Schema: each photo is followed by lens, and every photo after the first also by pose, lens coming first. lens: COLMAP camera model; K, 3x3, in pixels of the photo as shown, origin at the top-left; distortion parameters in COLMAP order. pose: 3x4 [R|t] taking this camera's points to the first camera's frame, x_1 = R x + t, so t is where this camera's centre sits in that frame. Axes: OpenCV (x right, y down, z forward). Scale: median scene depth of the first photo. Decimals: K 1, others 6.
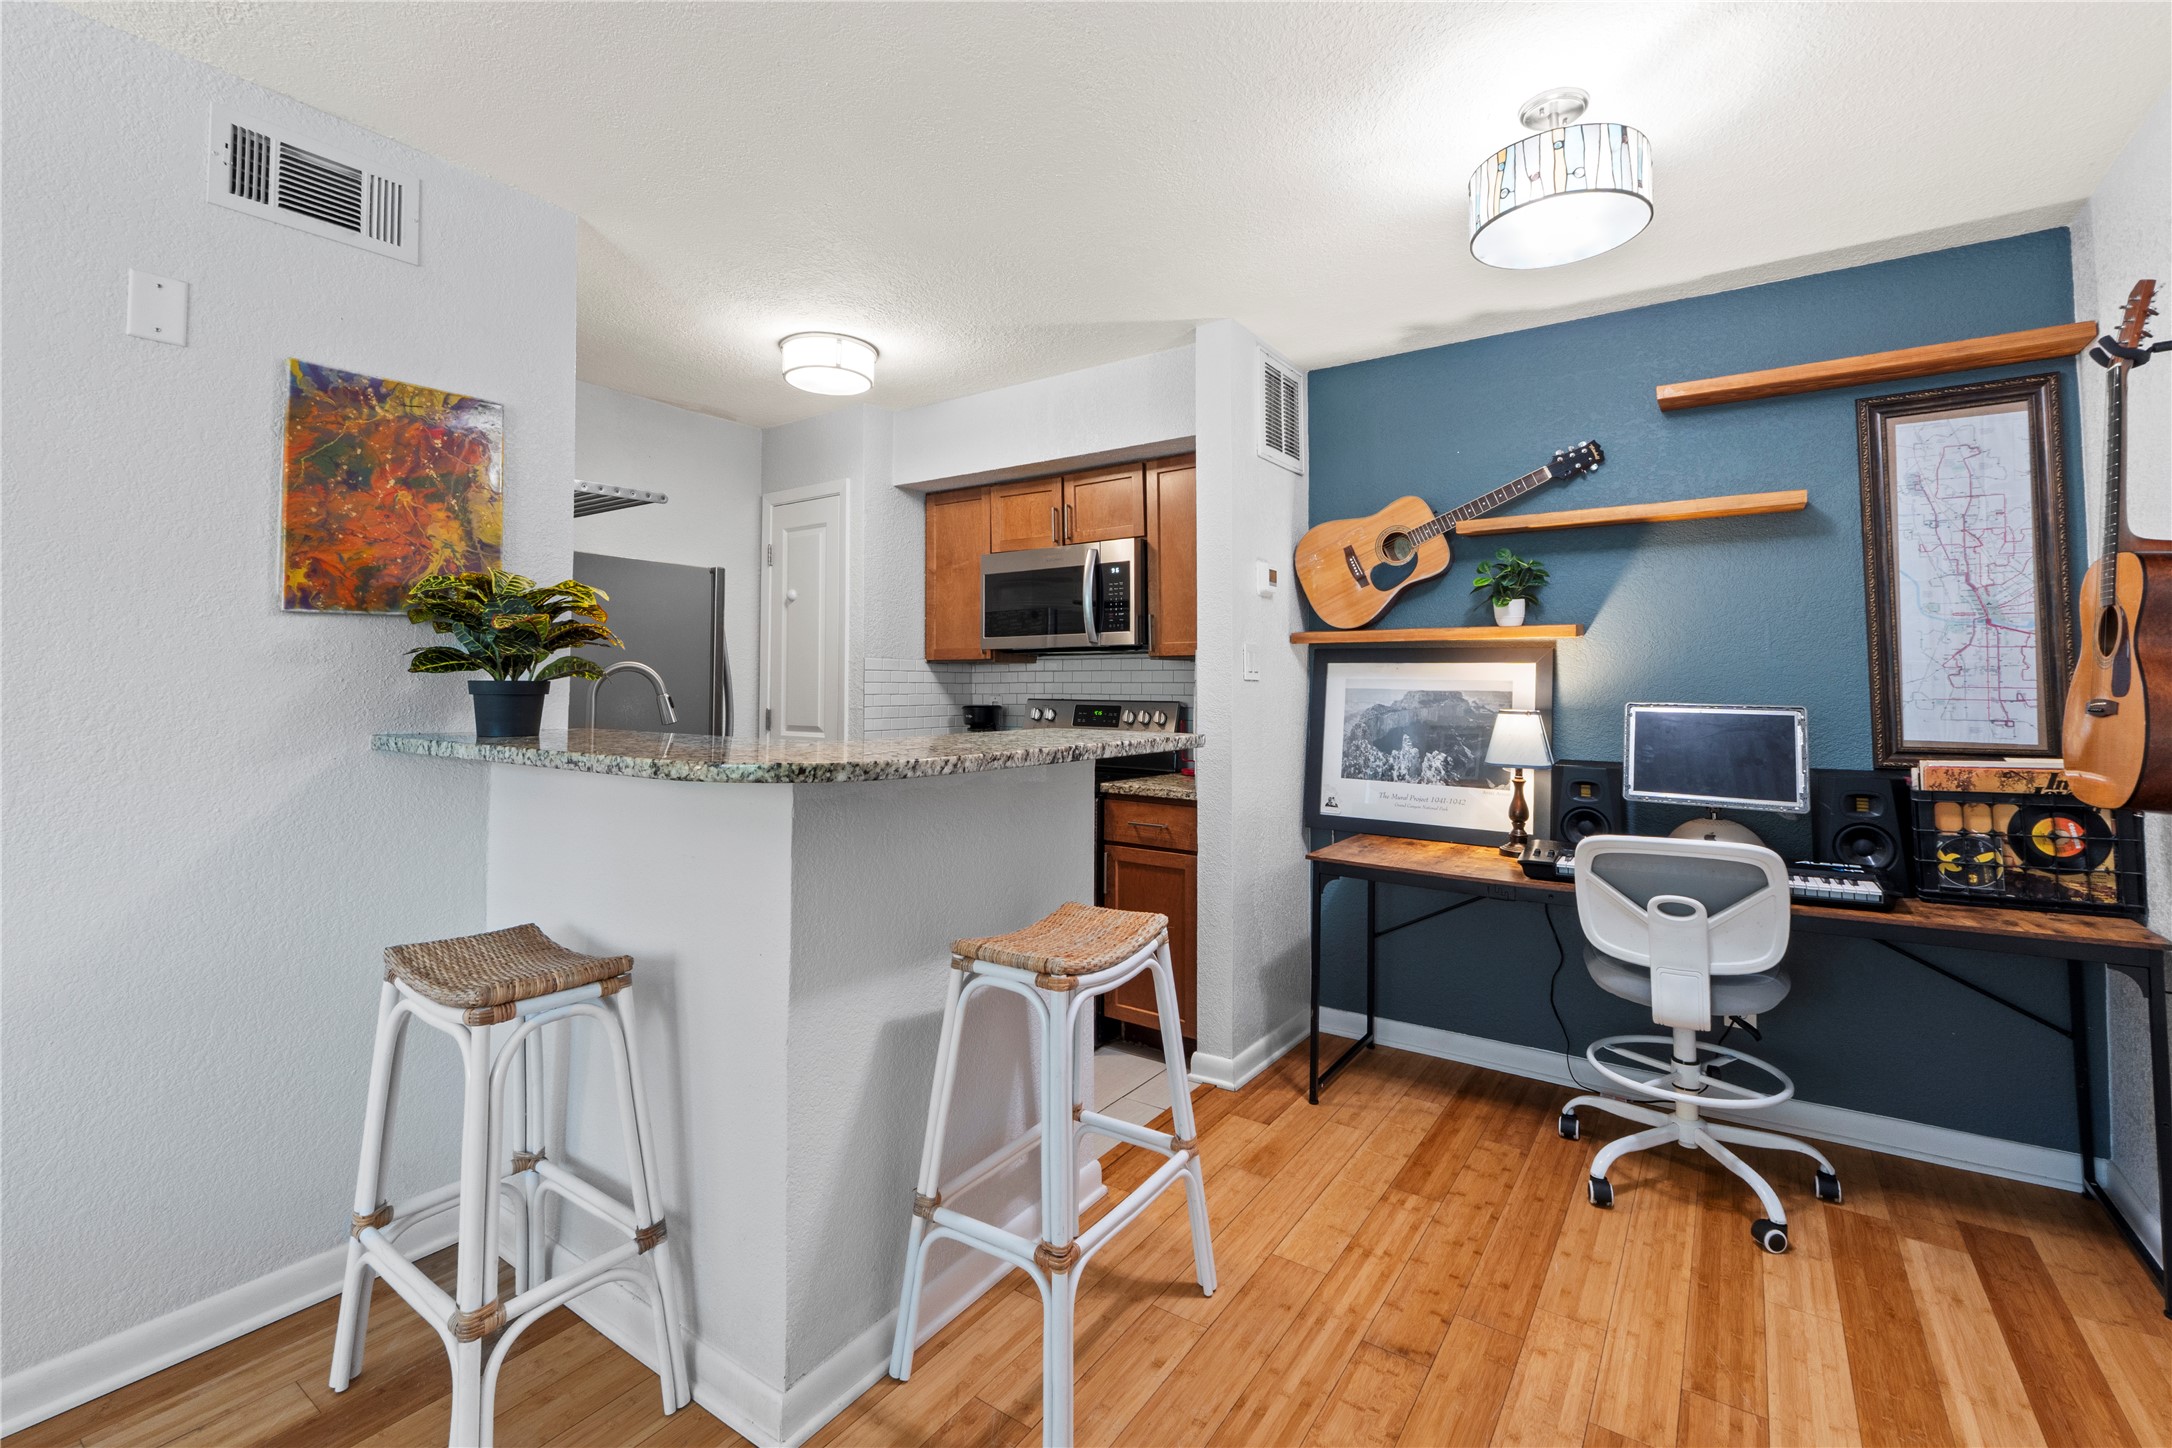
lens RADIAL K [[947.9, 0, 1088.7], [0, 947.9, 641.5], [0, 0, 1]] dist [-0.003478, -0.000366]
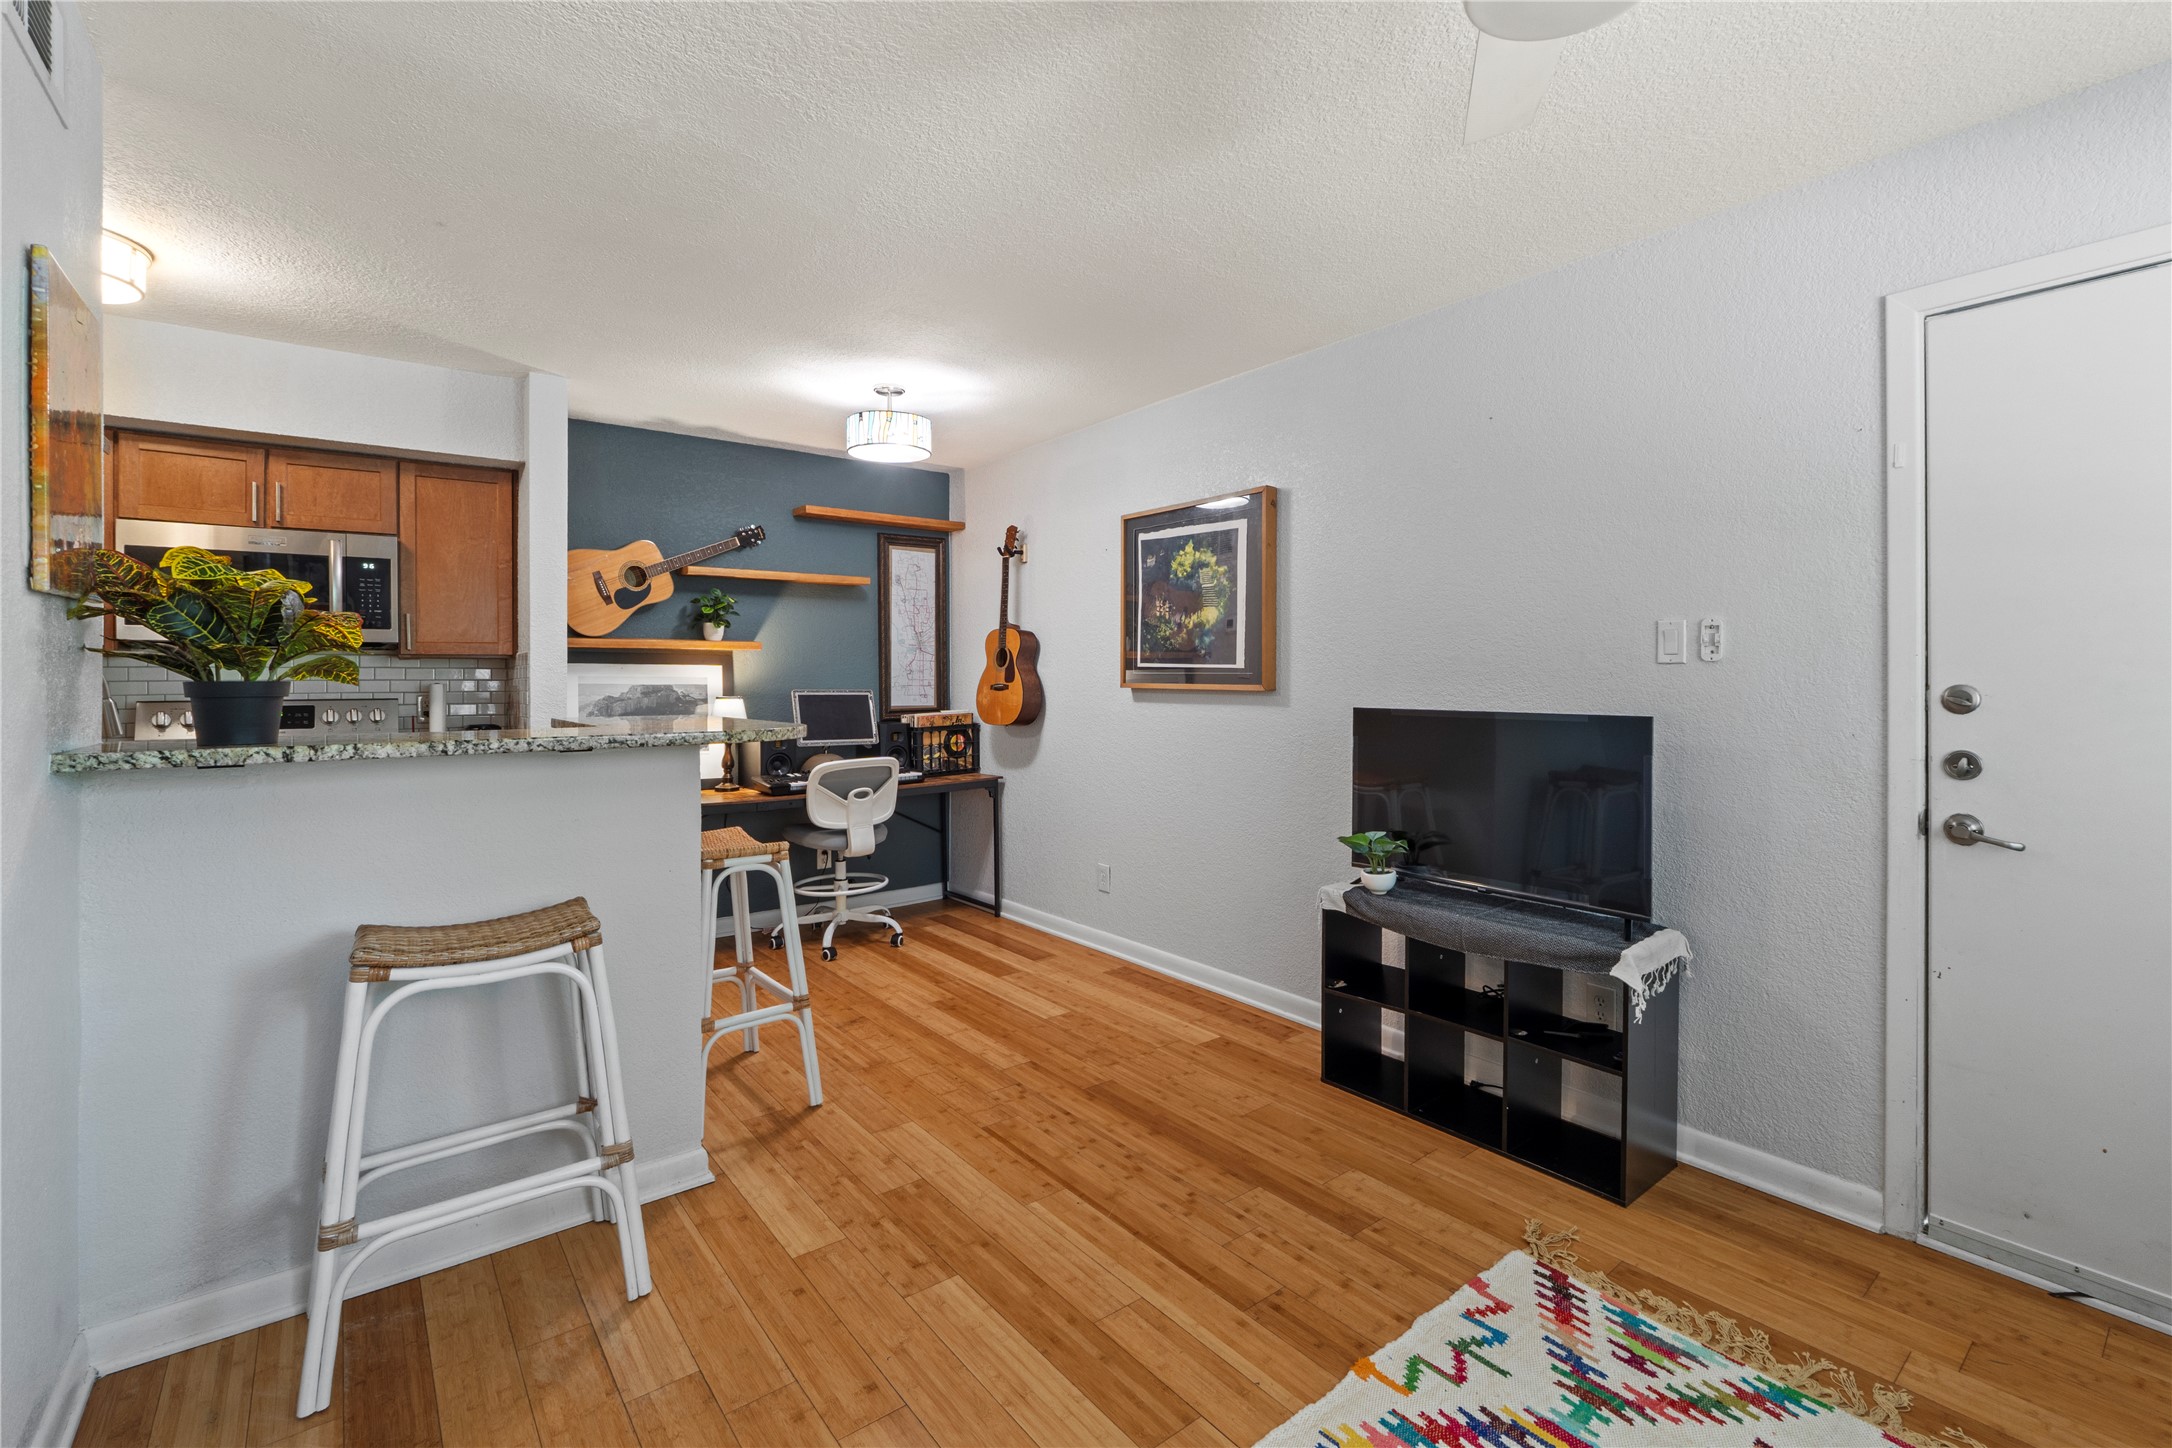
lens RADIAL K [[951.3, 0, 1092.7], [0, 951.3, 677.0], [0, 0, 1]] dist [-0.003733, -0.000259]
pose [[0.294253, -0.003031, 0.955723, -1.028533], [-0.037630, 0.999183, 0.014754, -0.004631], [-0.954987, -0.040306, 0.293898, -0.013529]]
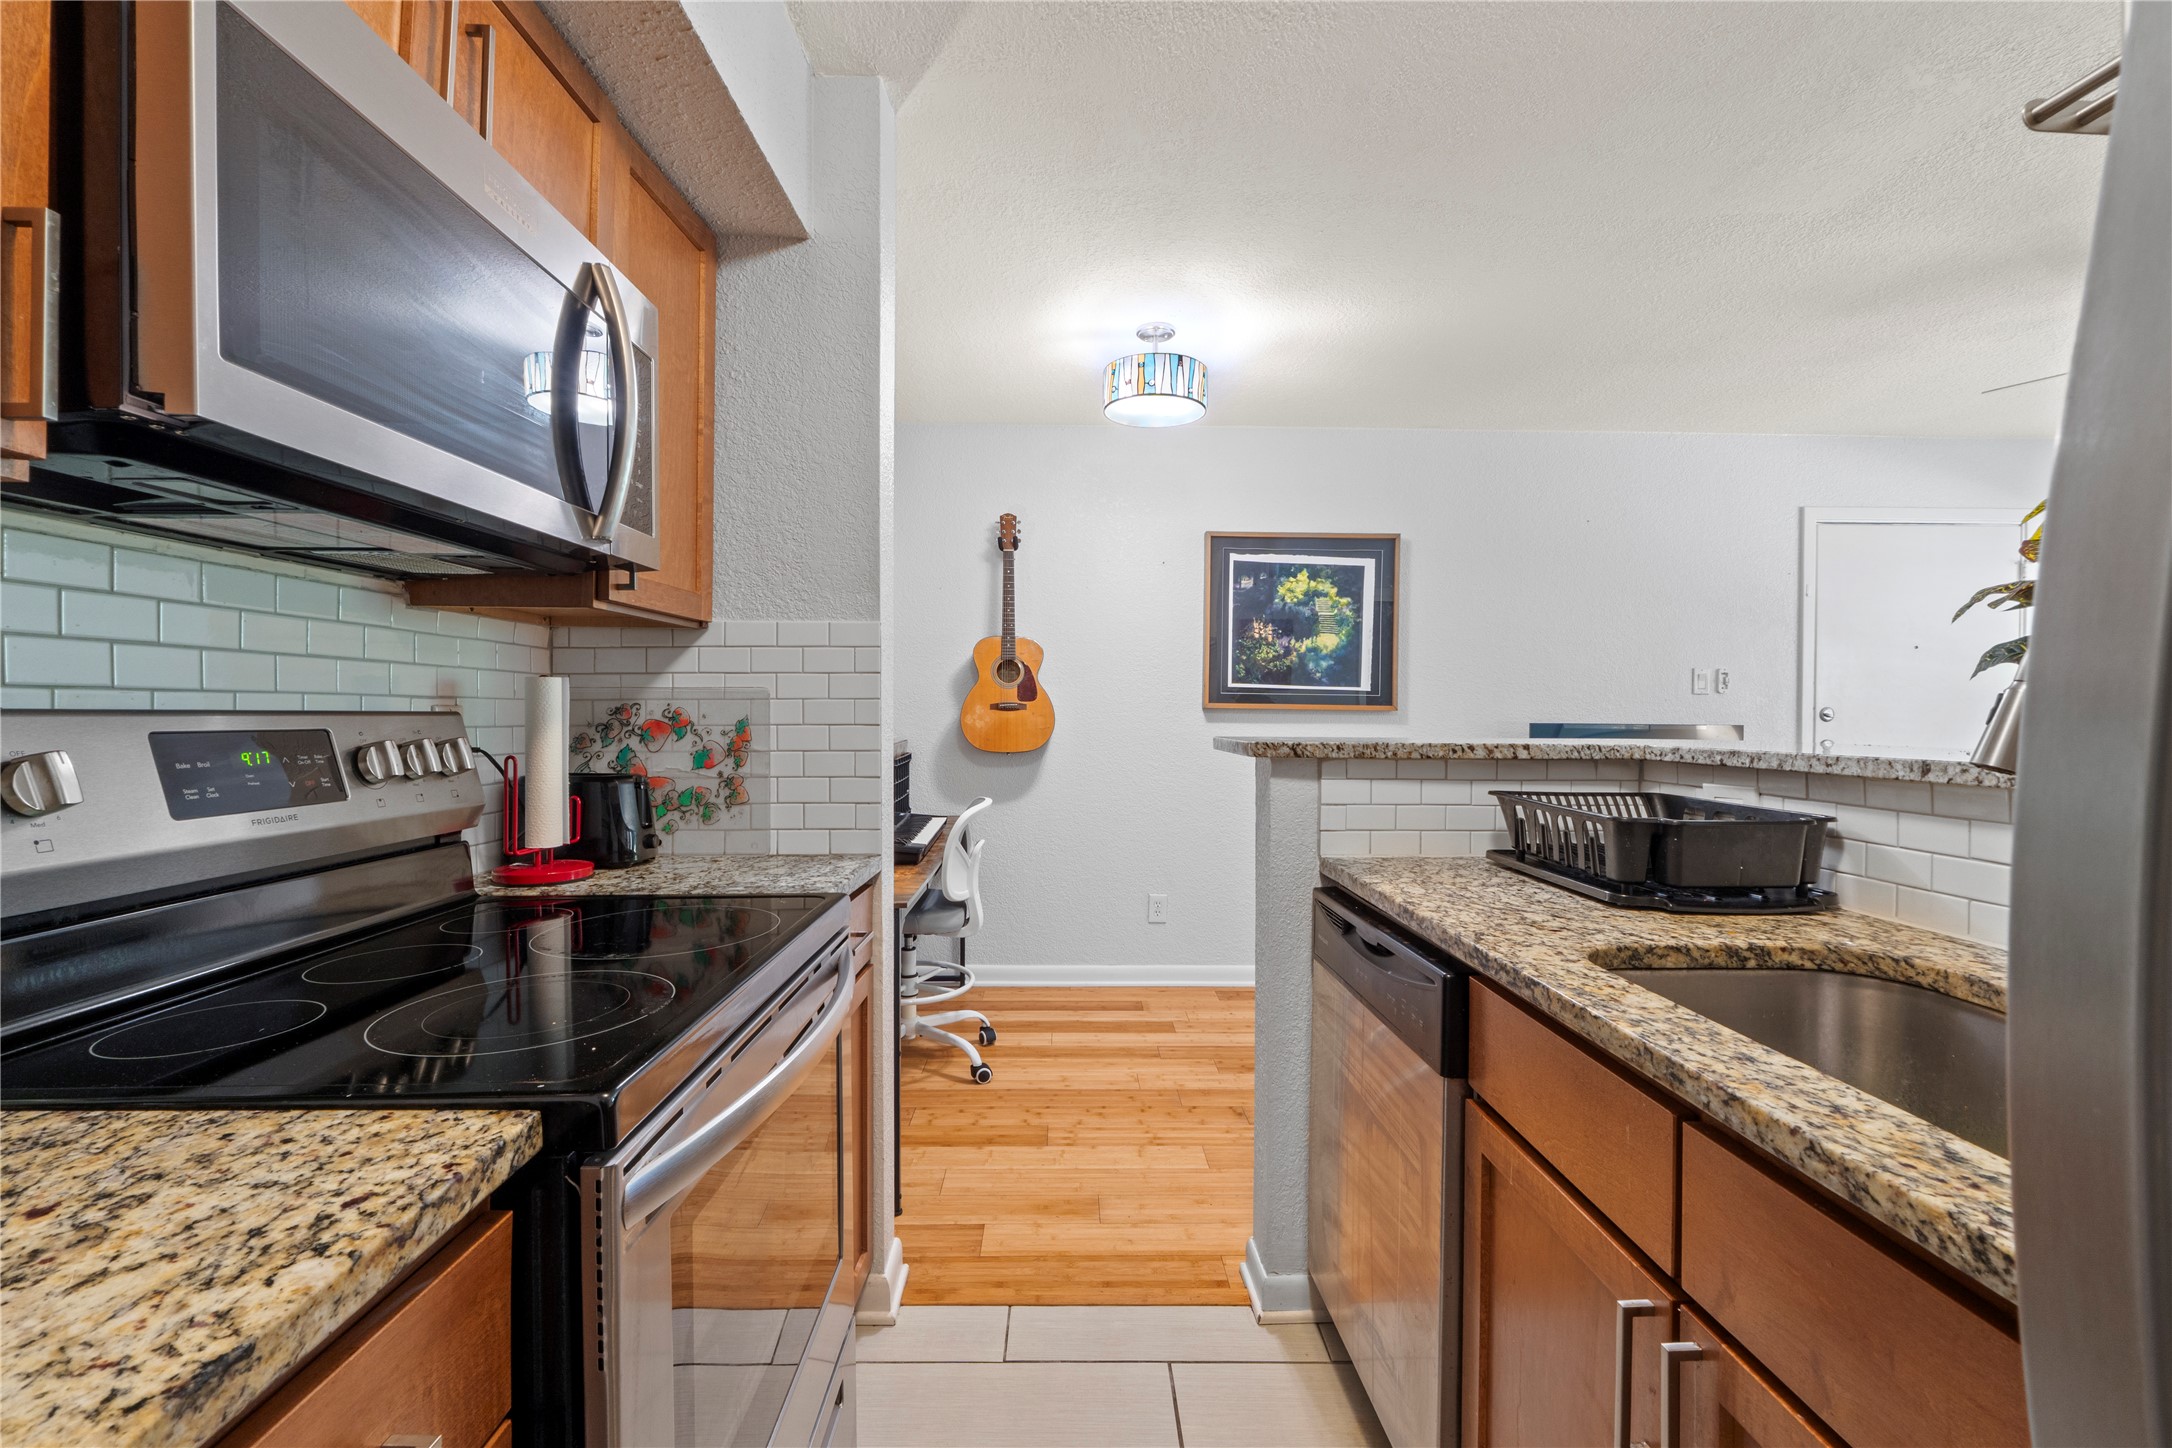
lens RADIAL K [[915.8, 0, 1086.0], [0, 915.8, 724.0], [0, 0, 1]] dist [-0.001898, -0.000233]
pose [[-0.586556, -0.017904, 0.809711, -0.551856], [-0.044120, 0.998977, -0.009871, 0.092420], [-0.808706, -0.041515, -0.586746, 1.568475]]
